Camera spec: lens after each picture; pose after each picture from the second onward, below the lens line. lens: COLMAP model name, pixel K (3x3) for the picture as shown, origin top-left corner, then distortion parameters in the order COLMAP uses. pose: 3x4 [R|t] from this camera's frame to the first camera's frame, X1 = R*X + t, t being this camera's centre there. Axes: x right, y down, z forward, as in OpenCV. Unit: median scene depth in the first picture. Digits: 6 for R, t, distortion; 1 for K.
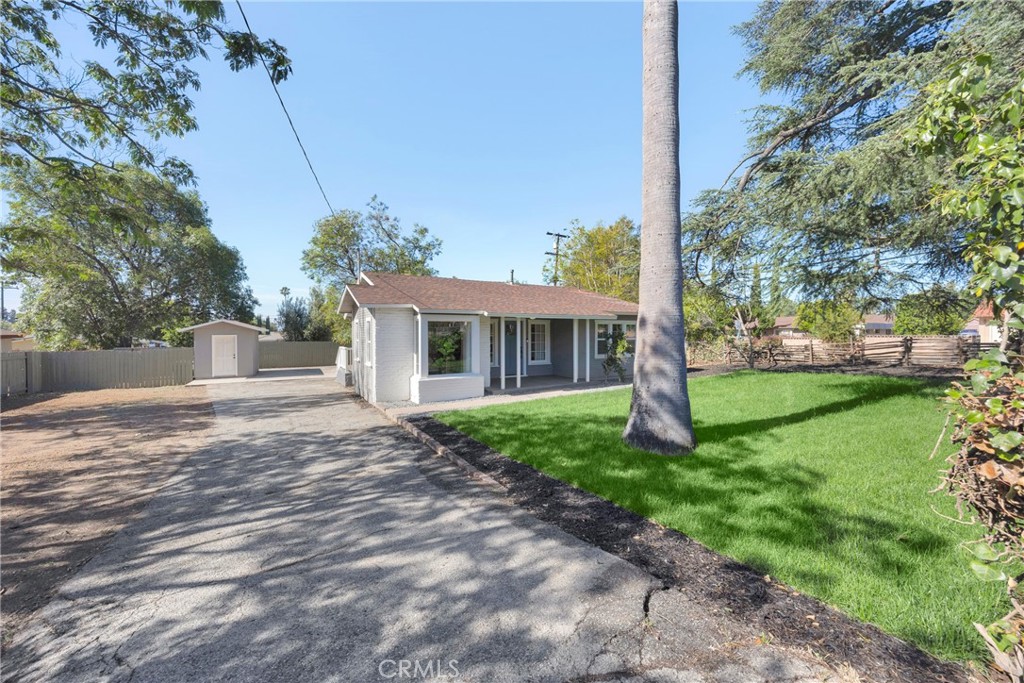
lens RADIAL K [[387.6, 0, 510.4], [0, 387.6, 333.8], [0, 0, 1]] dist [-0.002906, 0.000279]
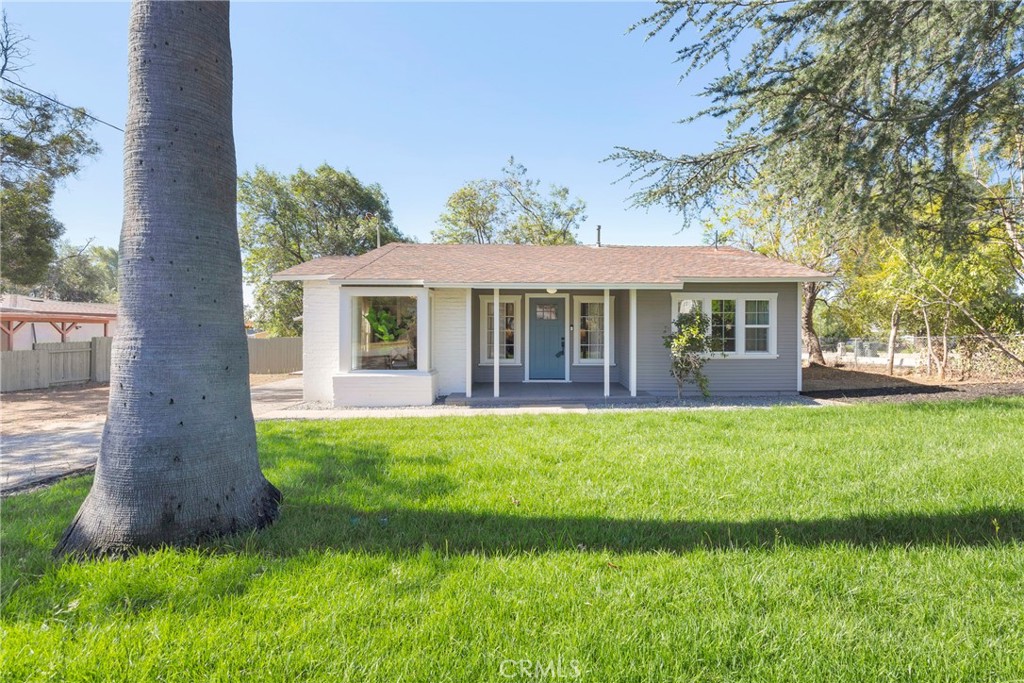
lens RADIAL K [[463.8, 0, 510.3], [0, 463.8, 341.7], [0, 0, 1]] dist [-0.003205, -0.000228]
pose [[0.886412, 0.024135, -0.462267, 0.320397], [-0.004845, 0.999069, 0.042869, 0.005962], [0.462871, -0.035760, 0.885704, 0.222940]]
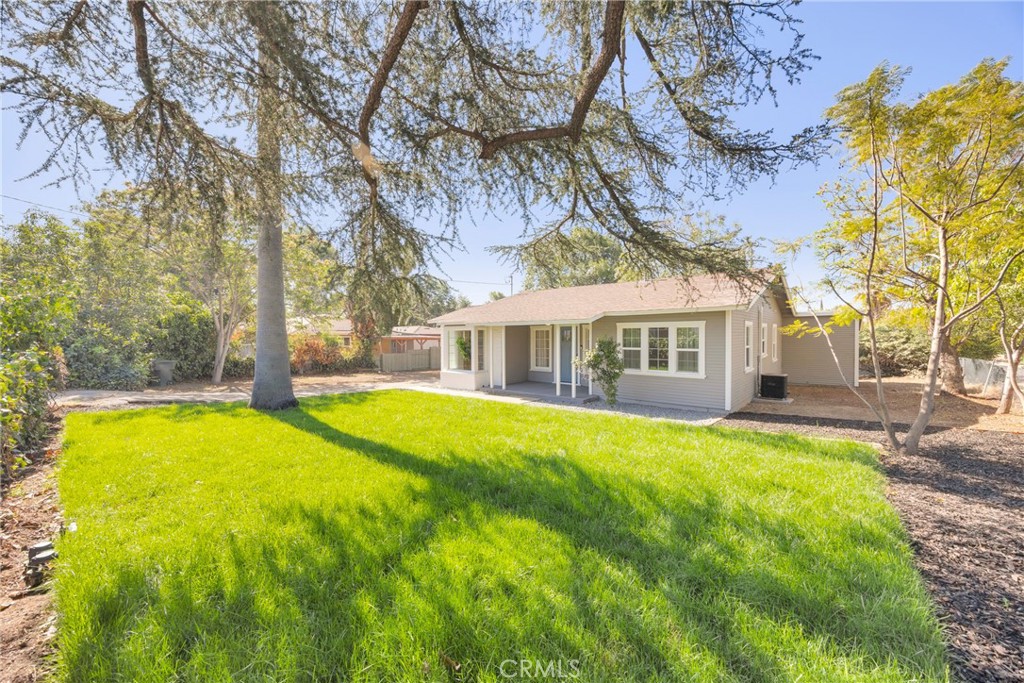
lens RADIAL K [[387.6, 0, 510.3], [0, 387.6, 338.5], [0, 0, 1]] dist [-0.002906, 0.000279]
pose [[0.412261, 0.008714, -0.911024, 0.804915], [-0.022578, 0.999745, -0.000655, -0.001037], [0.910786, 0.020839, 0.412353, 0.446037]]
